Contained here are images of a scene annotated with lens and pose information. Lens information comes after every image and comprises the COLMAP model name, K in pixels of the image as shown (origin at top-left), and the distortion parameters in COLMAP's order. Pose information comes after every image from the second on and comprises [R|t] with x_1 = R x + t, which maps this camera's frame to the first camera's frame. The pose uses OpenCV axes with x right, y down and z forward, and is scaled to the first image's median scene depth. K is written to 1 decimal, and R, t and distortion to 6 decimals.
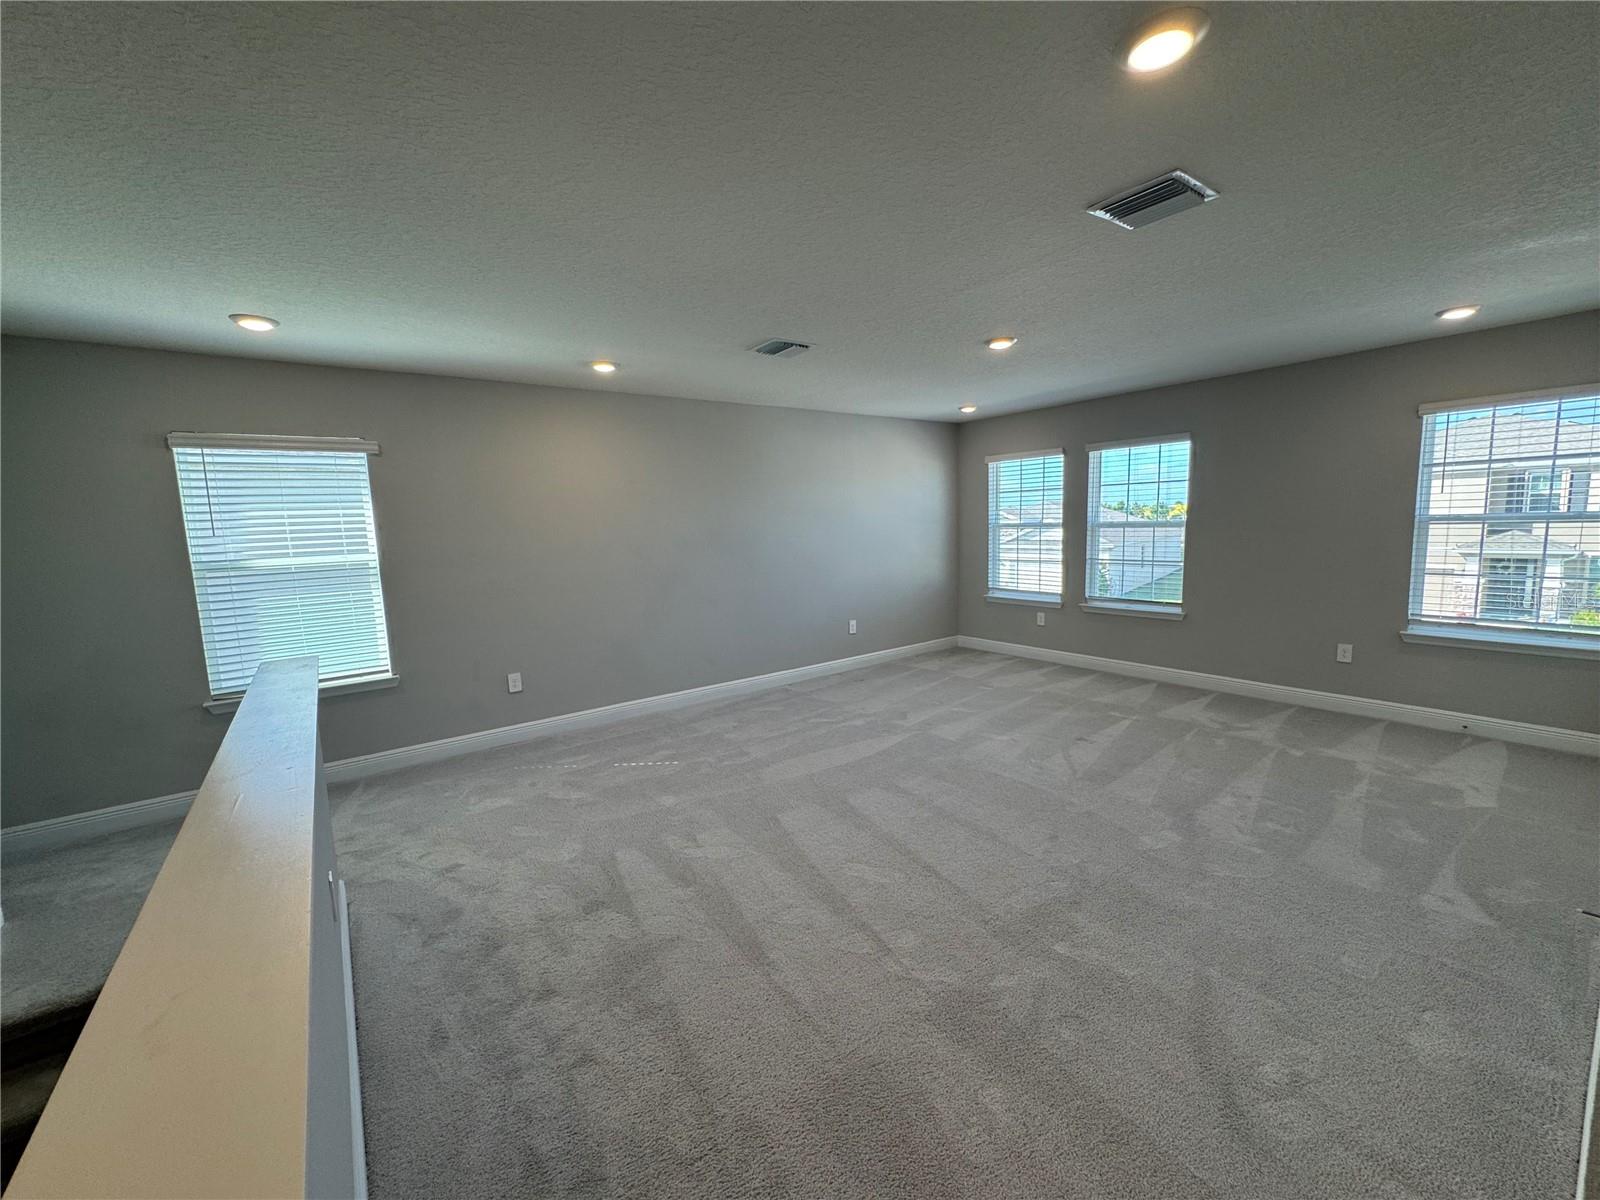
lens RADIAL K [[638.9, 0, 800.1], [0, 638.9, 595.8], [0, 0, 1]] dist [-0.002018, -0.000043]
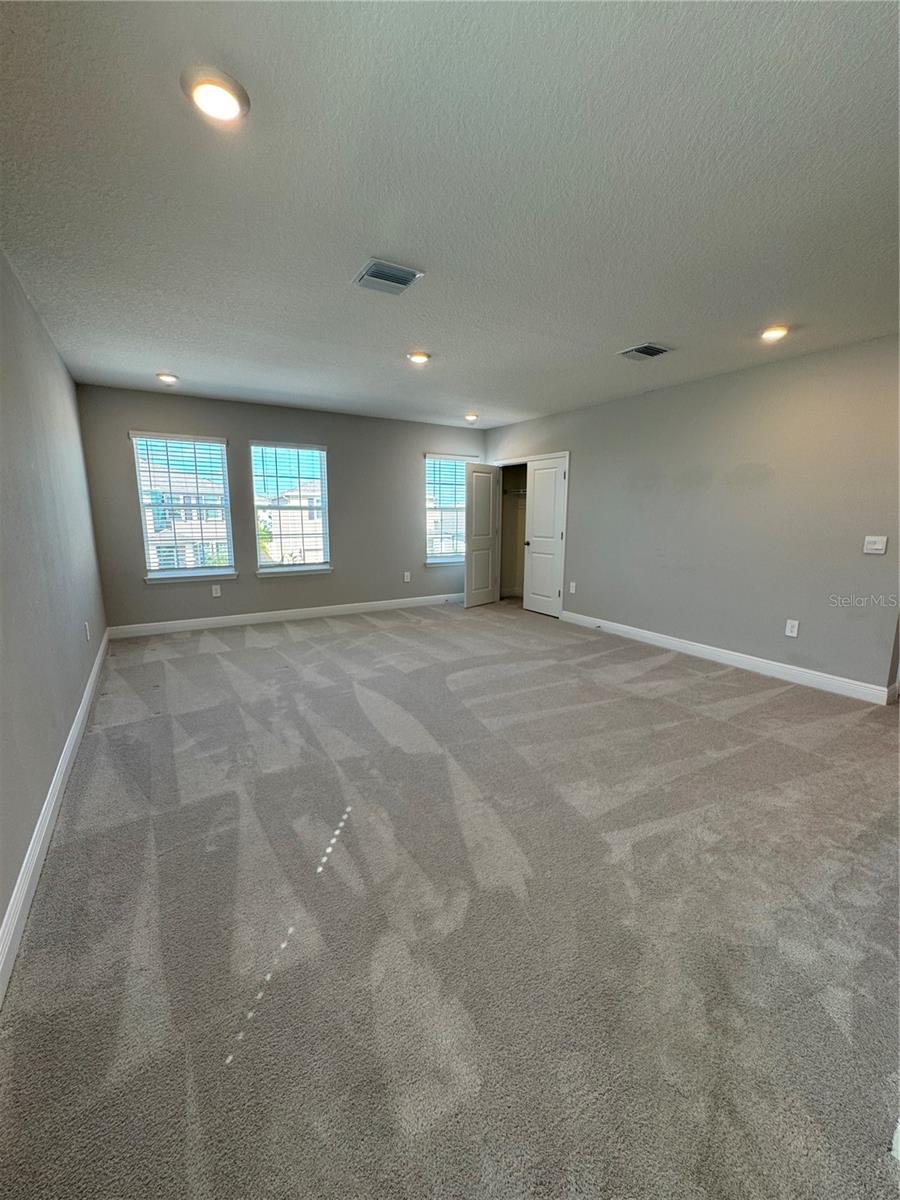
lens RADIAL K [[479.2, 0, 445.4], [0, 479.2, 606.5], [0, 0, 1]] dist [-0.000743, 0.000401]
pose [[0.089692, -0.158331, 0.983304, -0.515119], [0.103680, 0.983403, 0.148890, -0.023998], [-0.990558, 0.088594, 0.104620, 0.624073]]
